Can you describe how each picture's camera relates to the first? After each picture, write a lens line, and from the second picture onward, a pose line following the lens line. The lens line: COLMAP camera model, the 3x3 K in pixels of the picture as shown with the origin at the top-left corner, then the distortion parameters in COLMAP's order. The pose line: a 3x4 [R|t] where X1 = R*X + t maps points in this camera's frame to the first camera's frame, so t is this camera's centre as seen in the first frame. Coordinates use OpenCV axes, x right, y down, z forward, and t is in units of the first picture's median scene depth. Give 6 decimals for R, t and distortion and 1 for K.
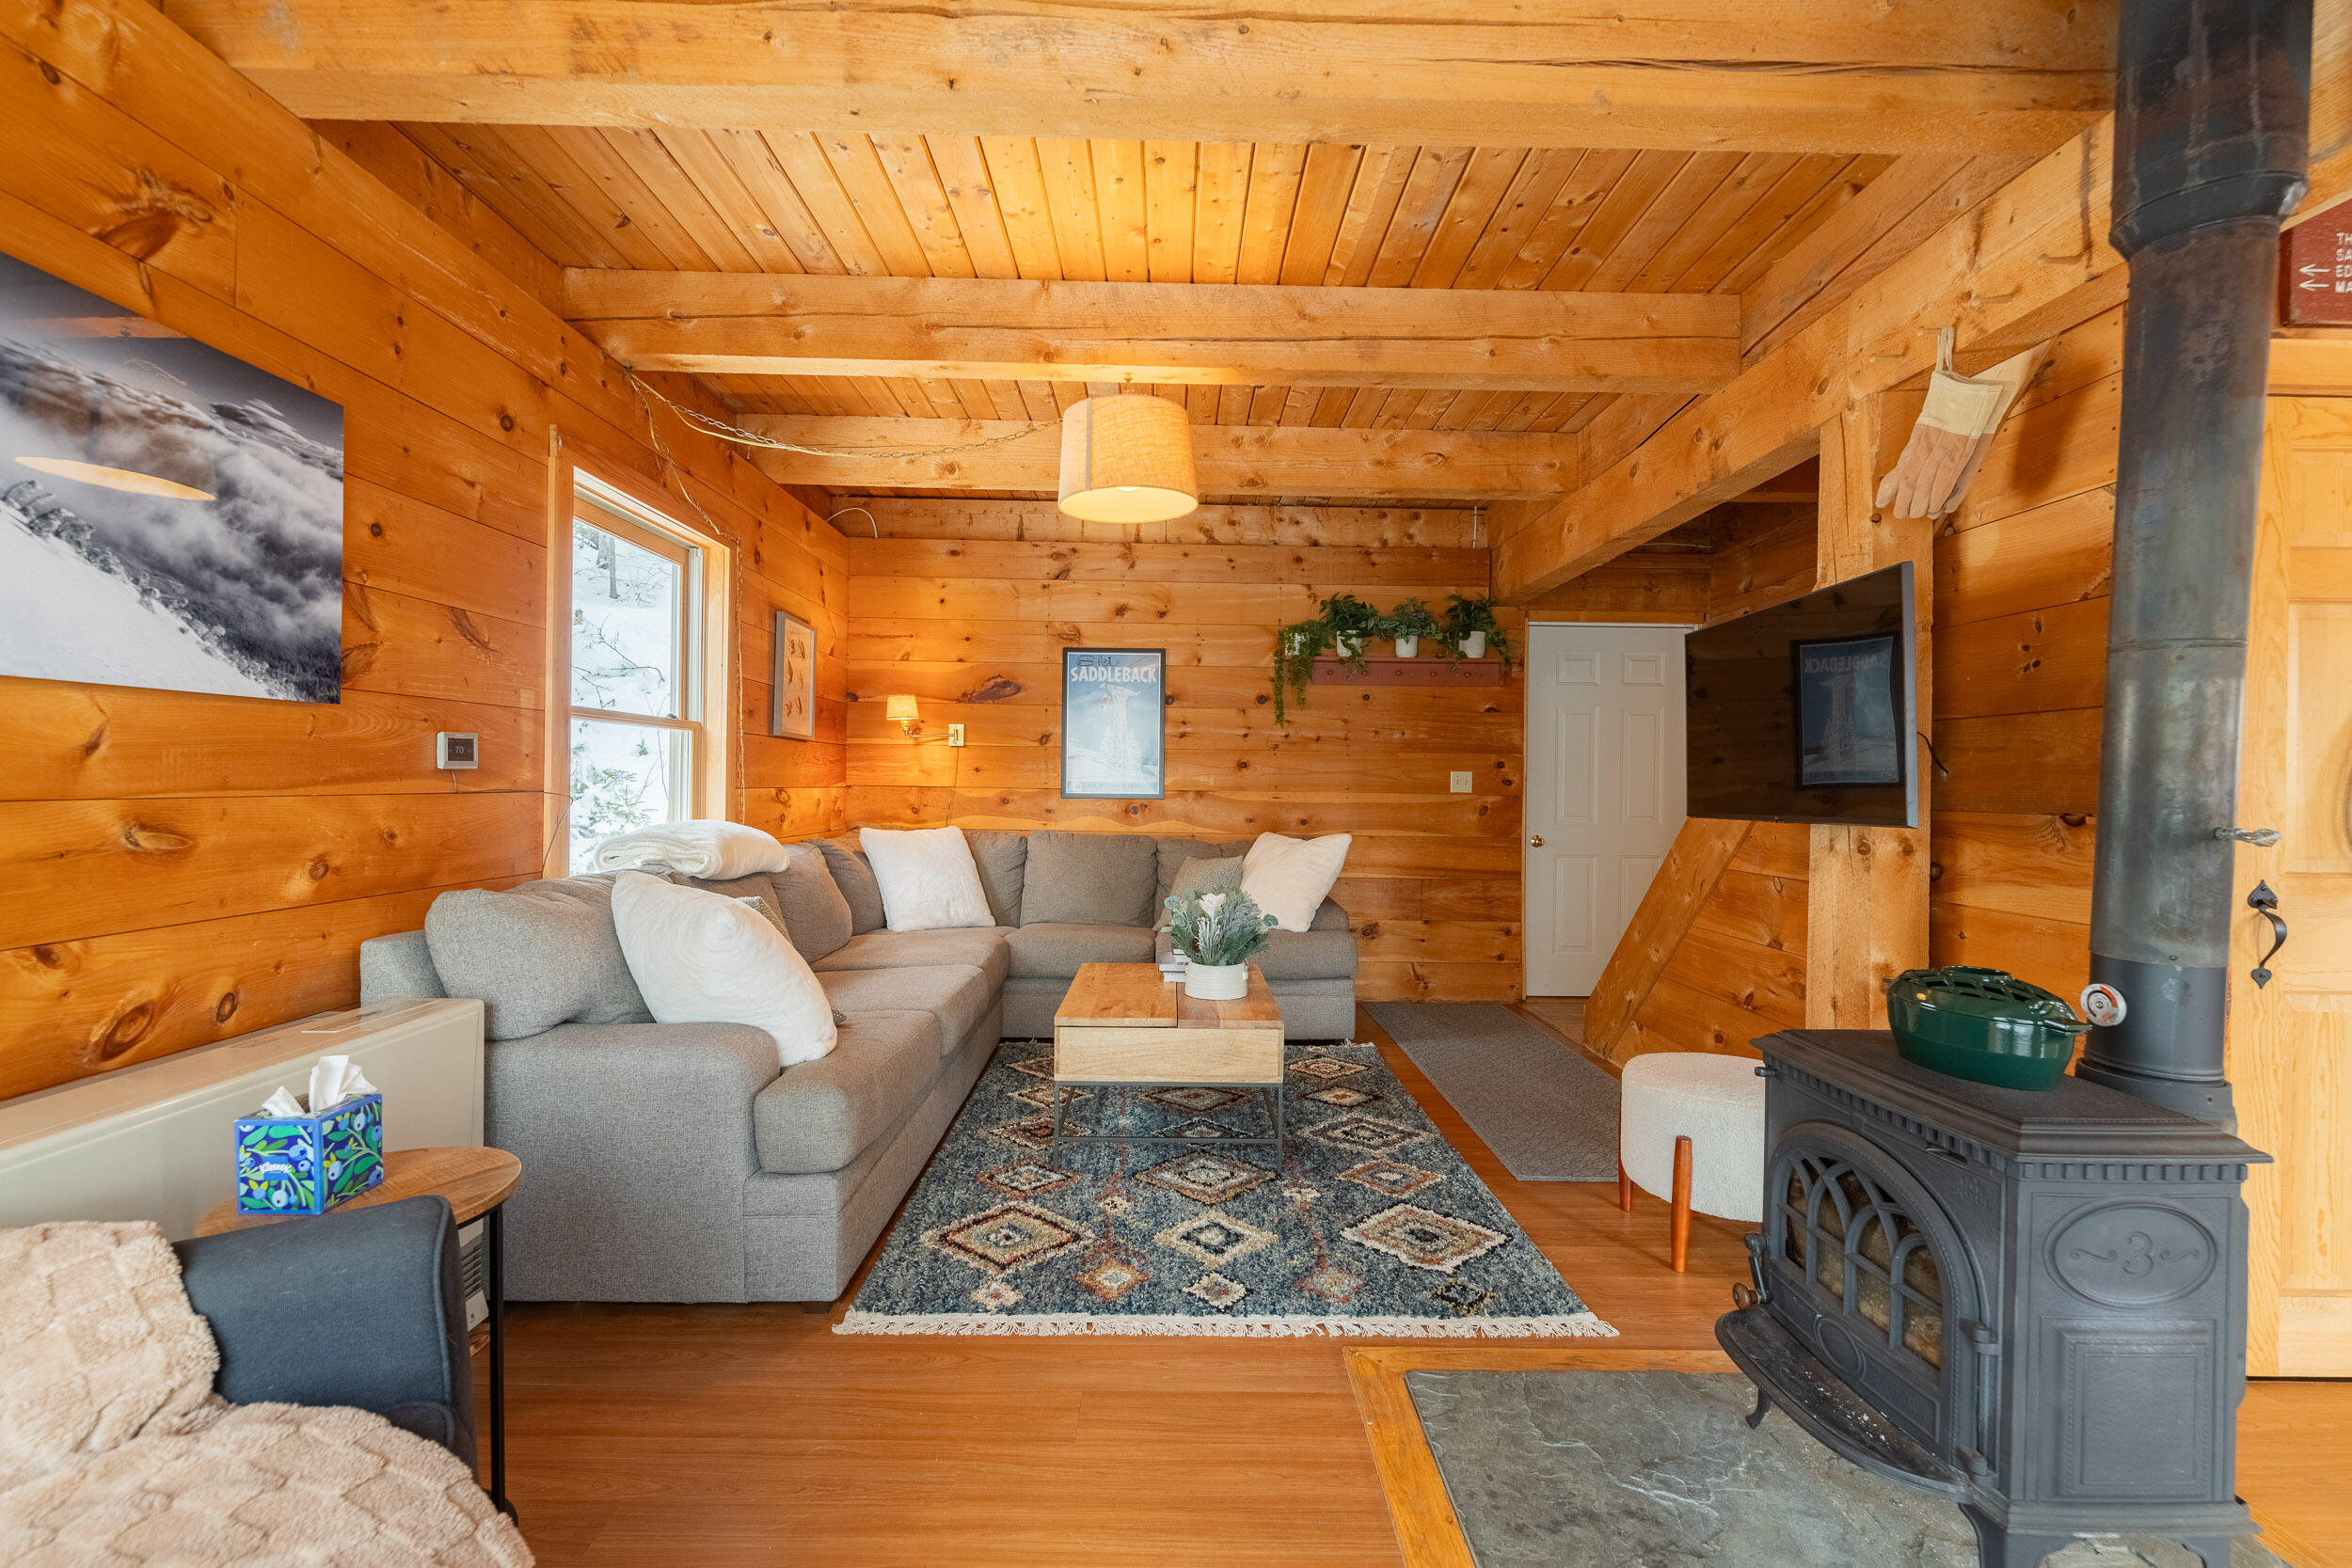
lens RADIAL K [[1020.9, 0, 1176.0], [0, 1020.9, 784.0], [0, 0, 1]] dist [0.001392, -0.000370]
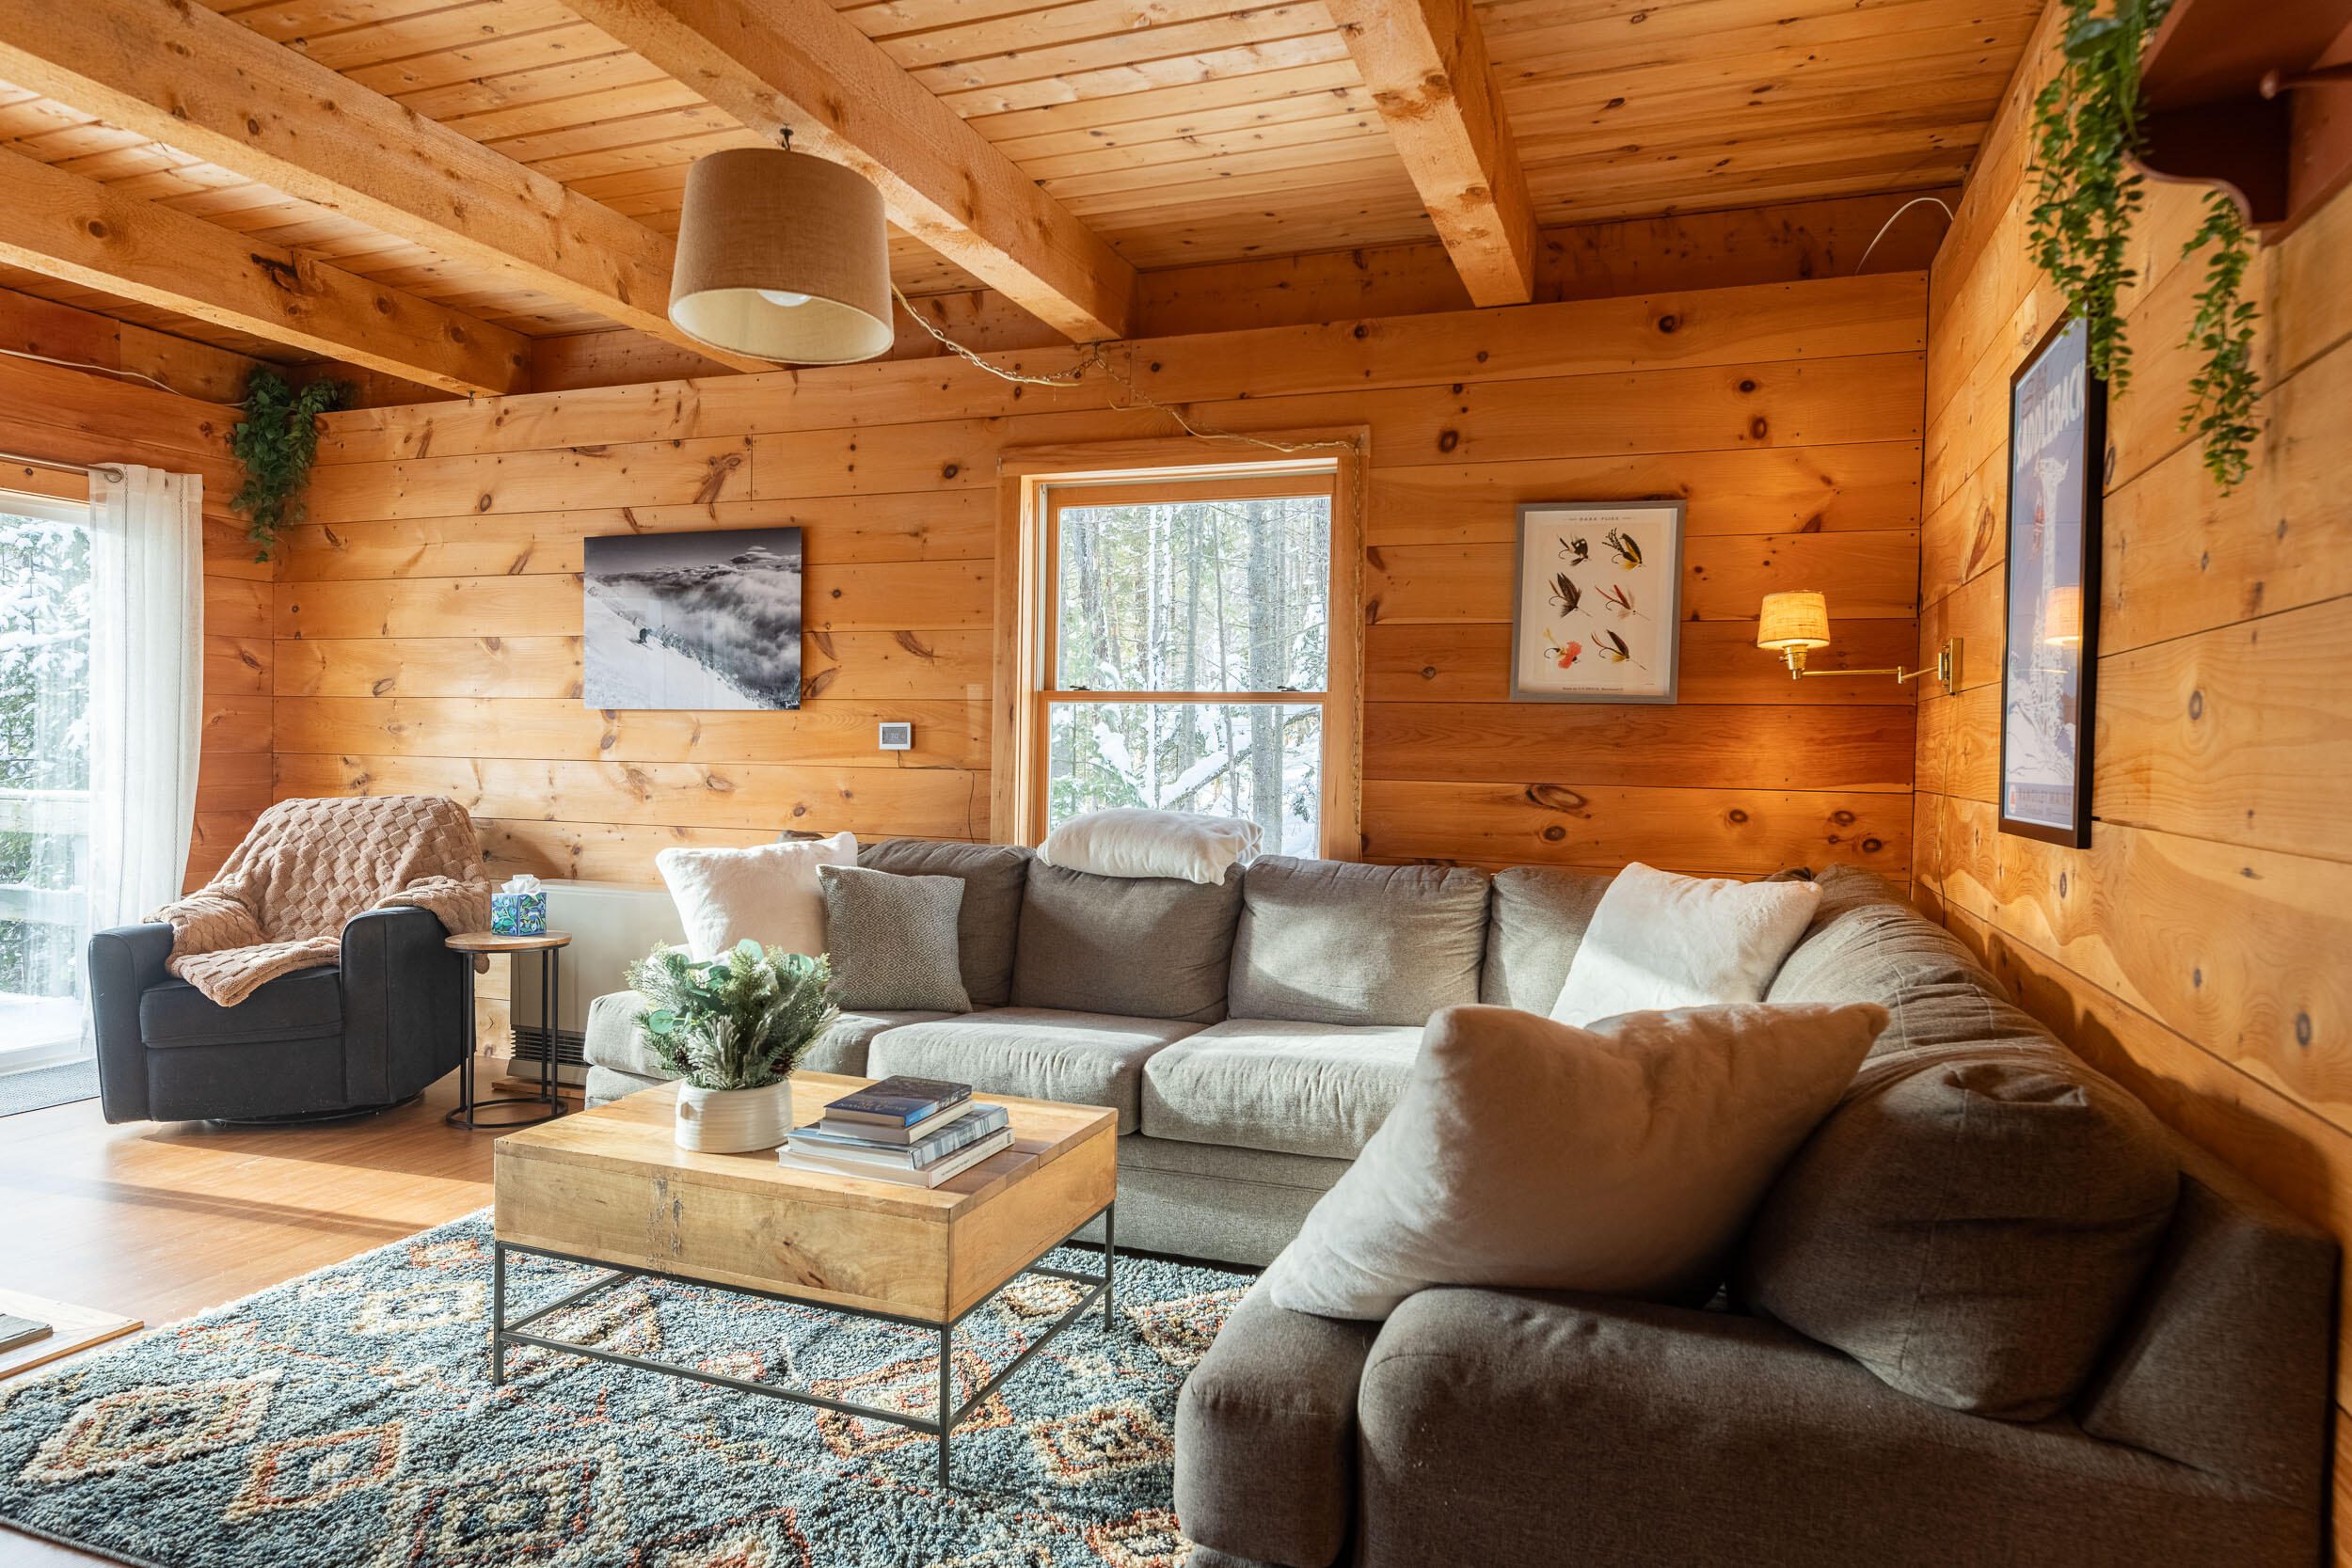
lens RADIAL K [[1396.8, 0, 1200.3], [0, 1396.8, 783.9], [0, 0, 1]] dist [0.001659, -0.001981]
pose [[-0.347366, 0.003534, -0.937723, 0.854861], [-0.024523, 0.999617, 0.012851, -0.003049], [0.937409, 0.027460, -0.347146, 1.930168]]
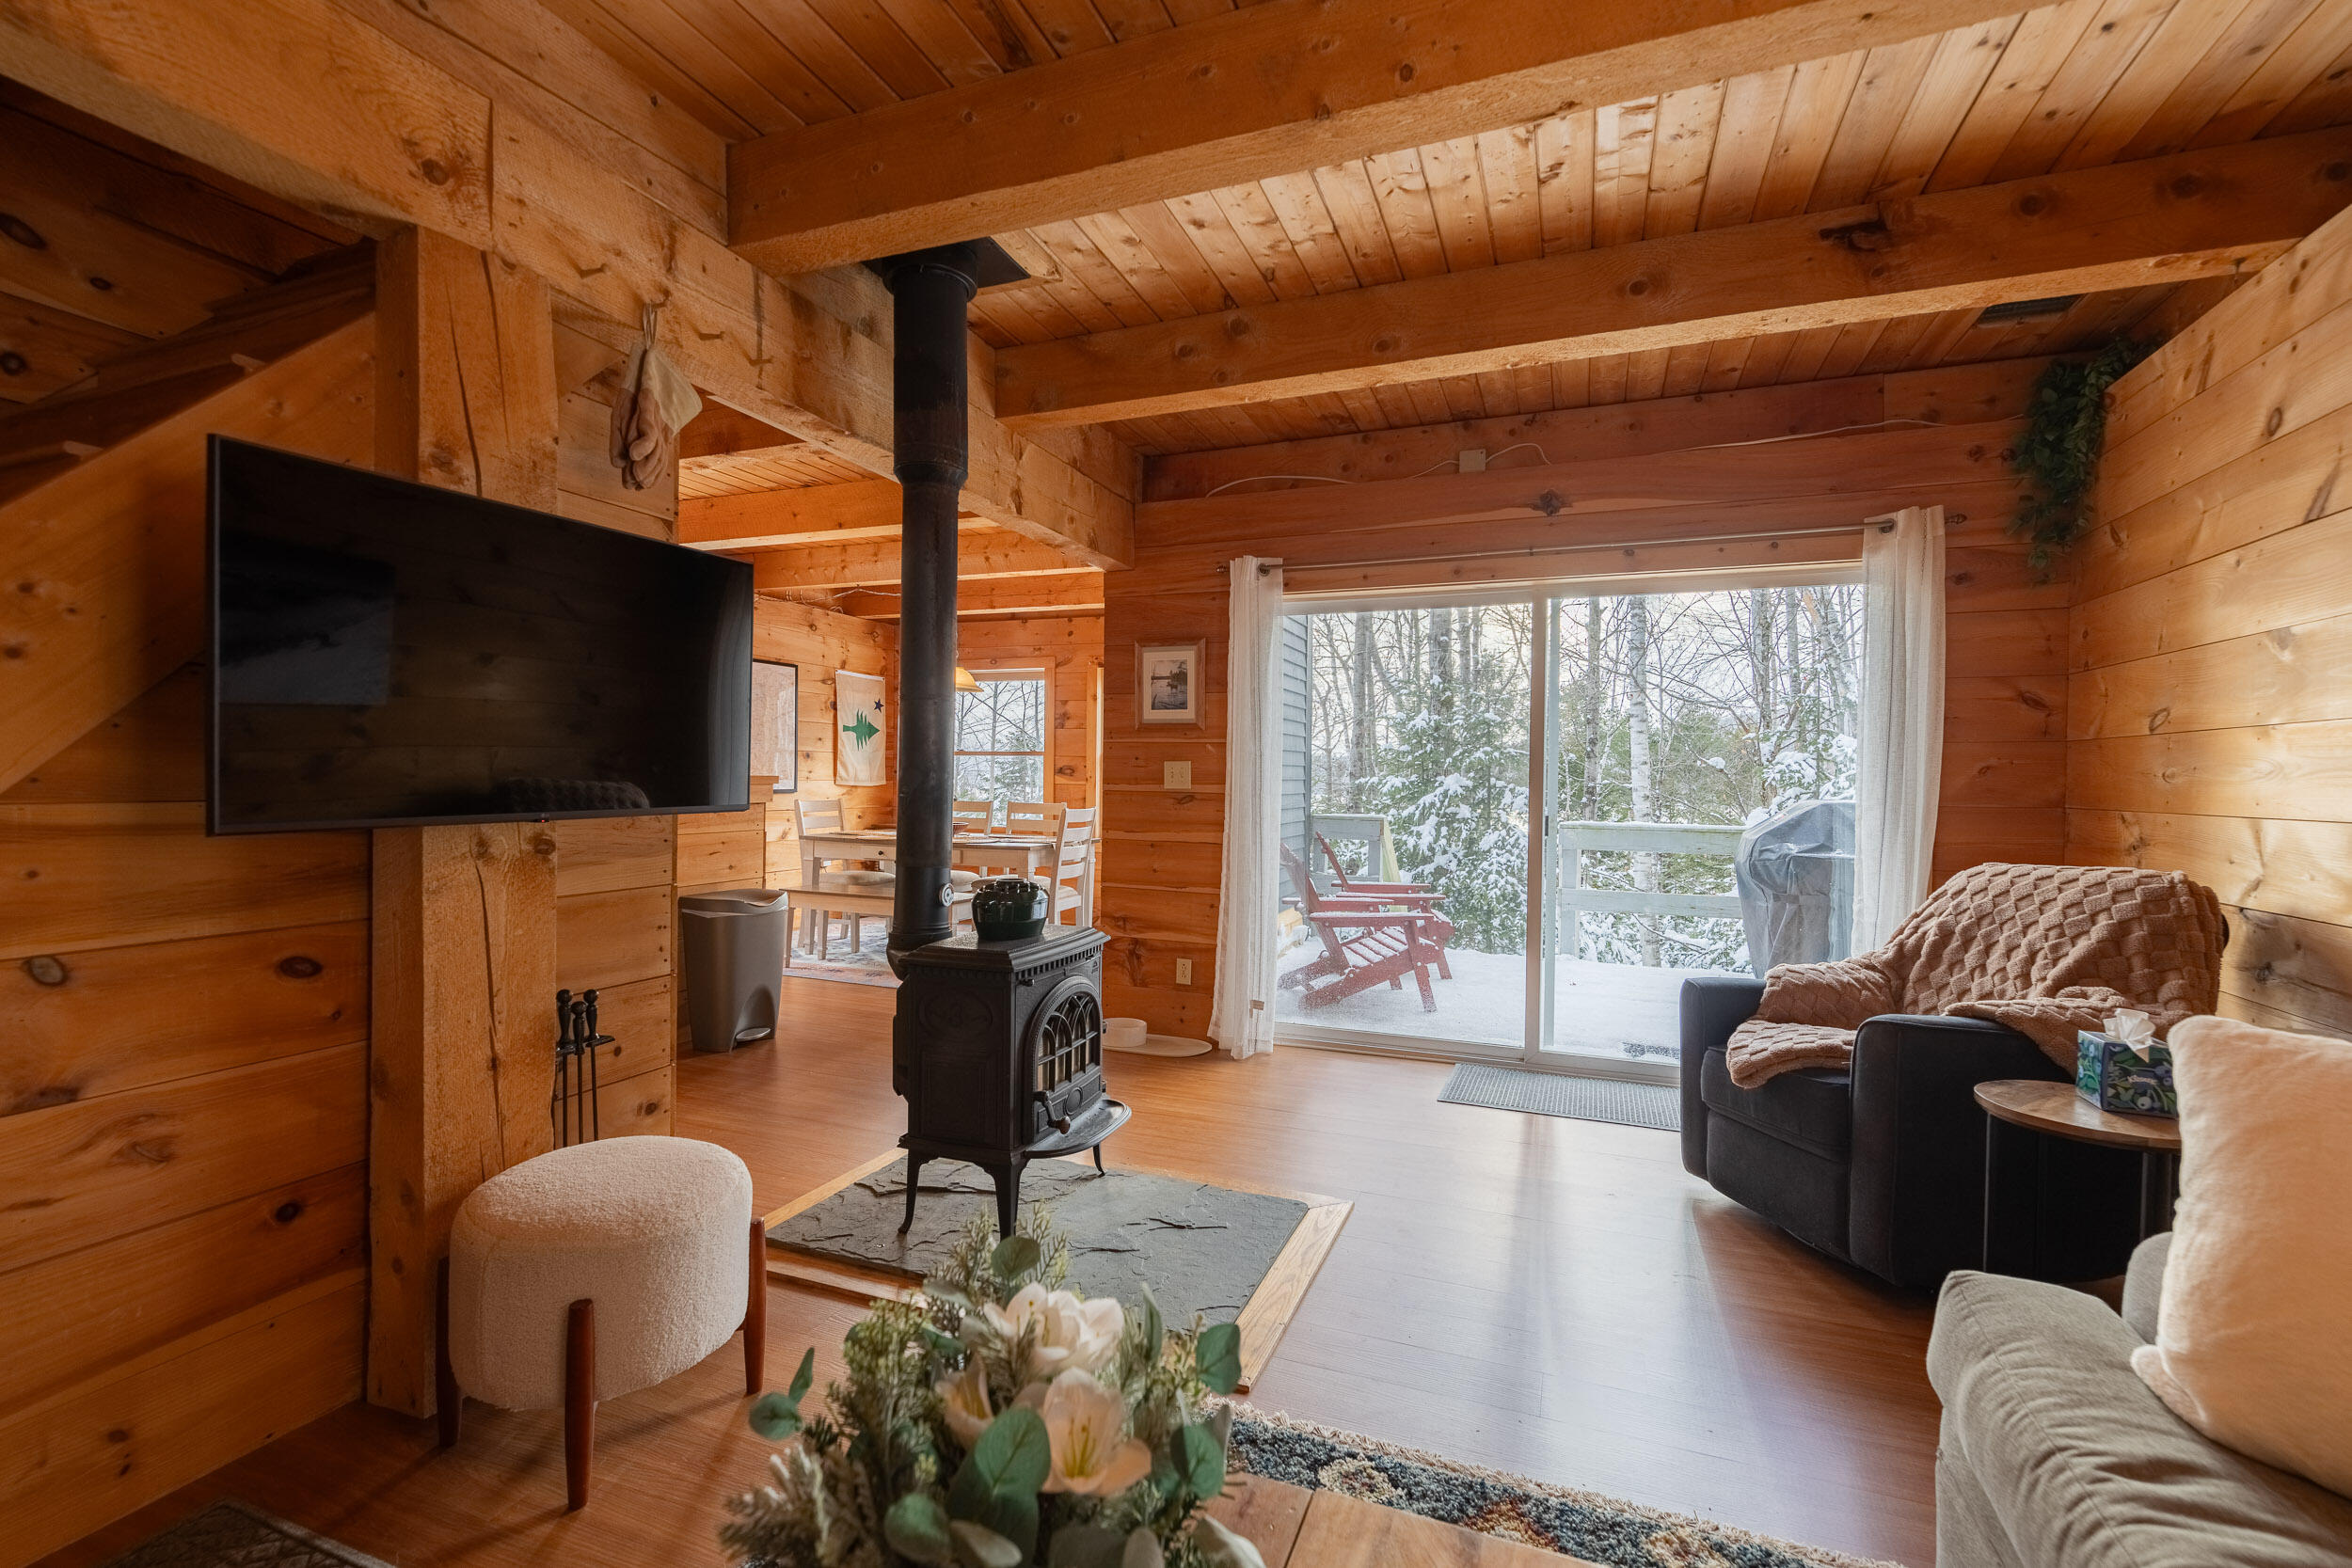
lens RADIAL K [[1020.9, 0, 1176.0], [0, 1020.9, 784.0], [0, 0, 1]] dist [0.001392, -0.000370]
pose [[-0.924564, -0.029993, 0.379844, -0.082544], [-0.025718, 0.999536, 0.016325, -0.011429], [-0.380157, 0.005324, -0.924907, 1.528114]]
